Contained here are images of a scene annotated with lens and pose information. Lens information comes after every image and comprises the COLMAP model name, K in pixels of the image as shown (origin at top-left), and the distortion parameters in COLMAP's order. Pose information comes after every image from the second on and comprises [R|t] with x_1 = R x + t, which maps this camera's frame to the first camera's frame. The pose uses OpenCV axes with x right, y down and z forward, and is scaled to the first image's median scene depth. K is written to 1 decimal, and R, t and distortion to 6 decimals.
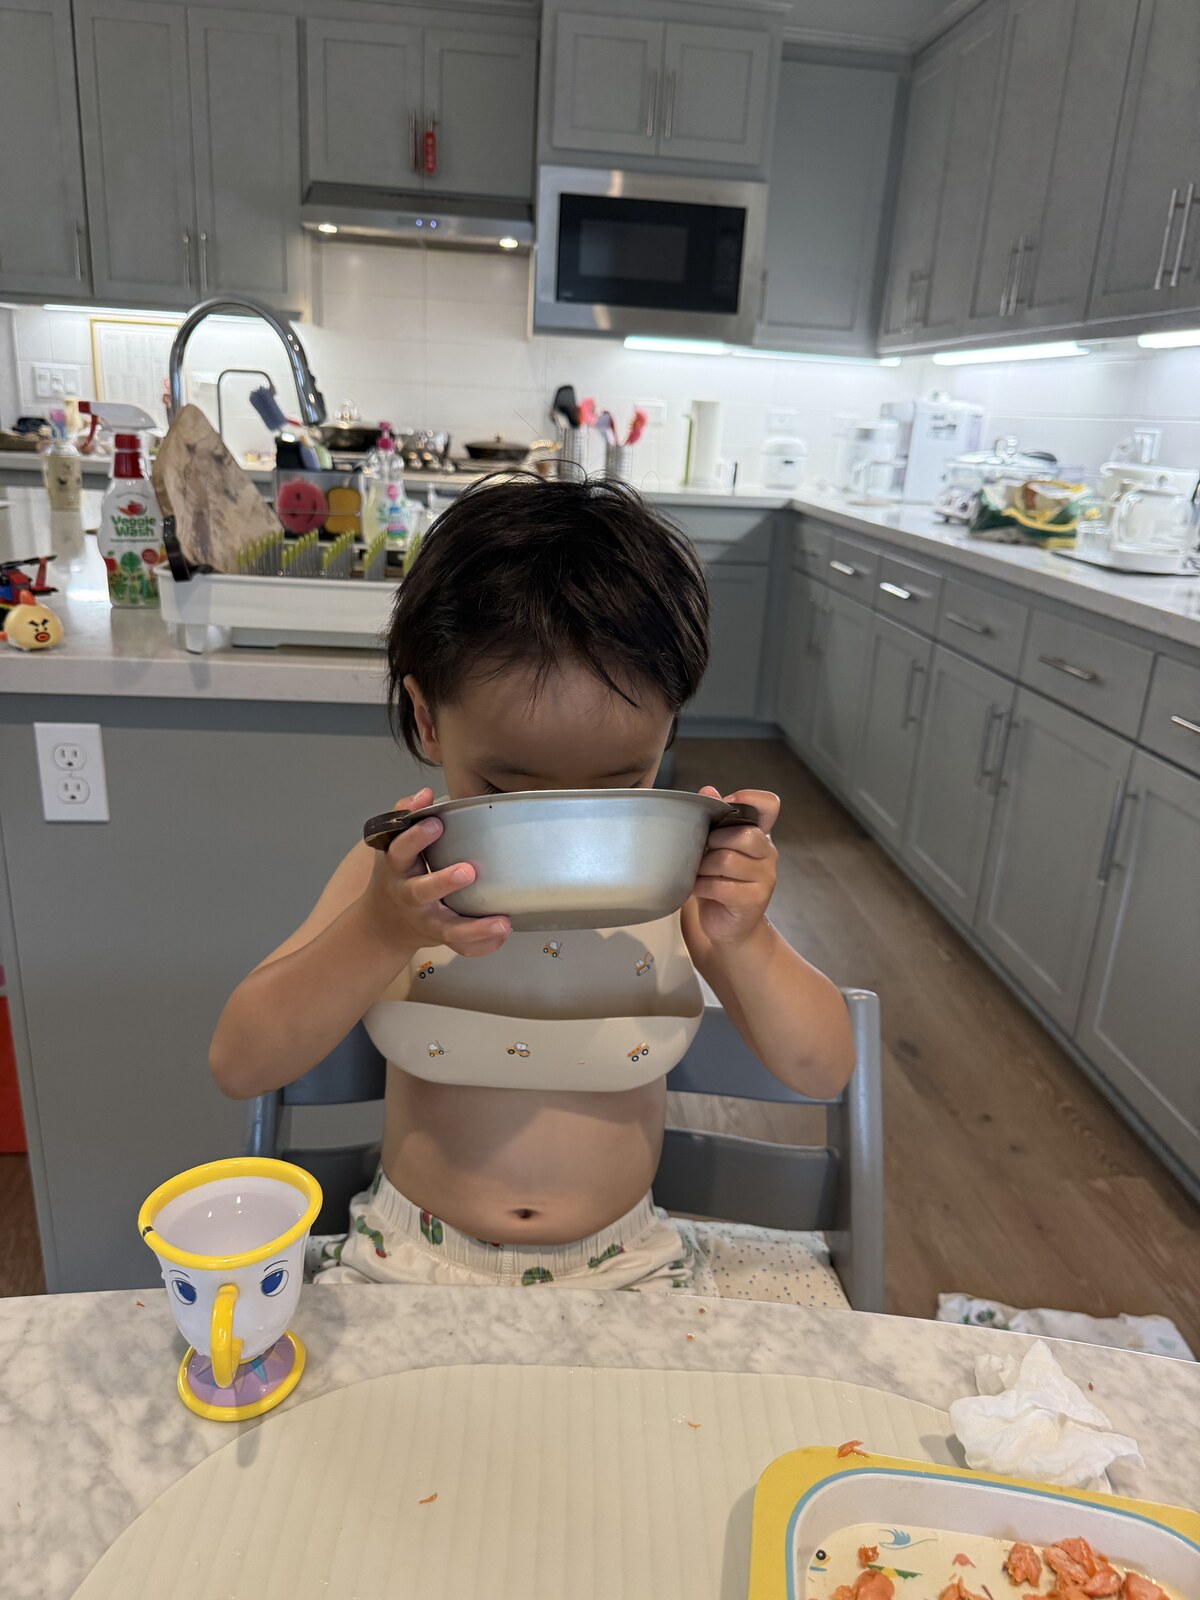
lens RADIAL K [[1130.6, 0, 600.0], [0, 1130.6, 800.0], [0, 0, 1]] dist [0.001418, 0.001916]
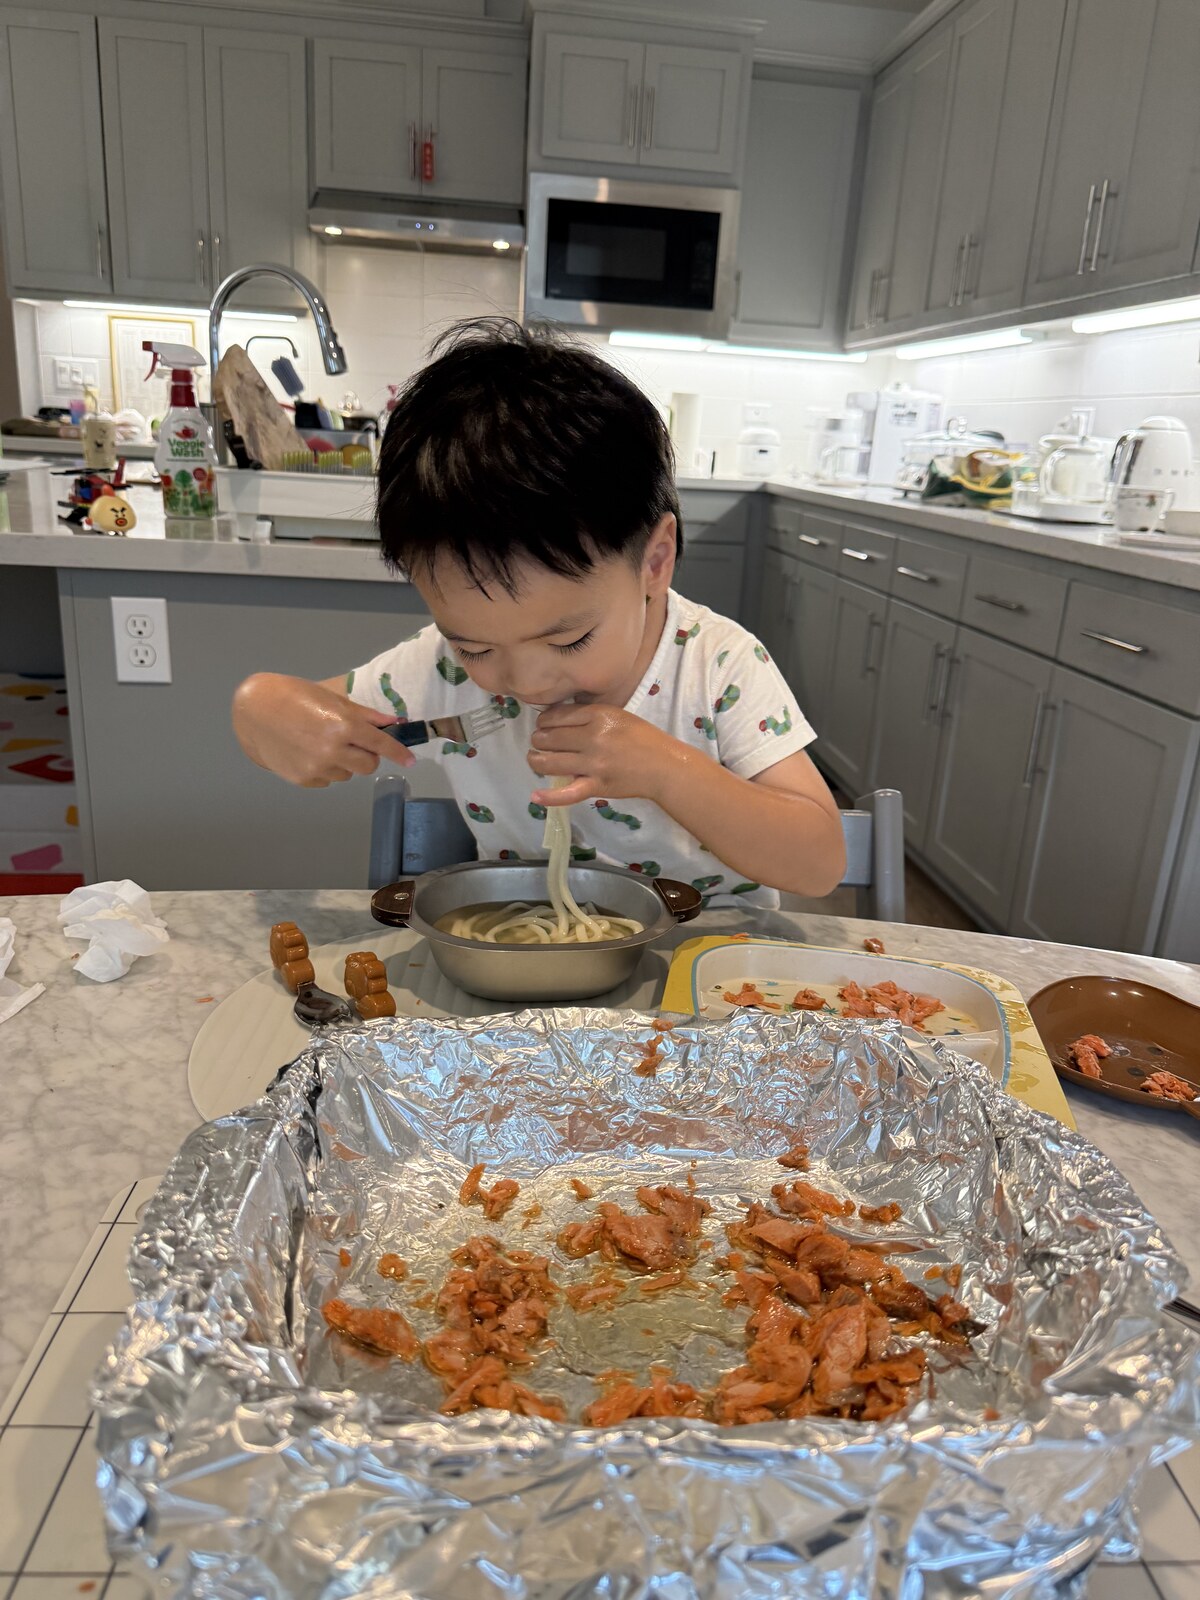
lens RADIAL K [[1136.9, 0, 600.0], [0, 1136.9, 800.0], [0, 0, 1]] dist [0.003996, 0.000337]
pose [[0.999958, -0.001464, 0.009017, 0.003248], [0.001669, 0.999740, -0.022741, 0.067416], [-0.008982, 0.022756, 0.999701, -0.080332]]
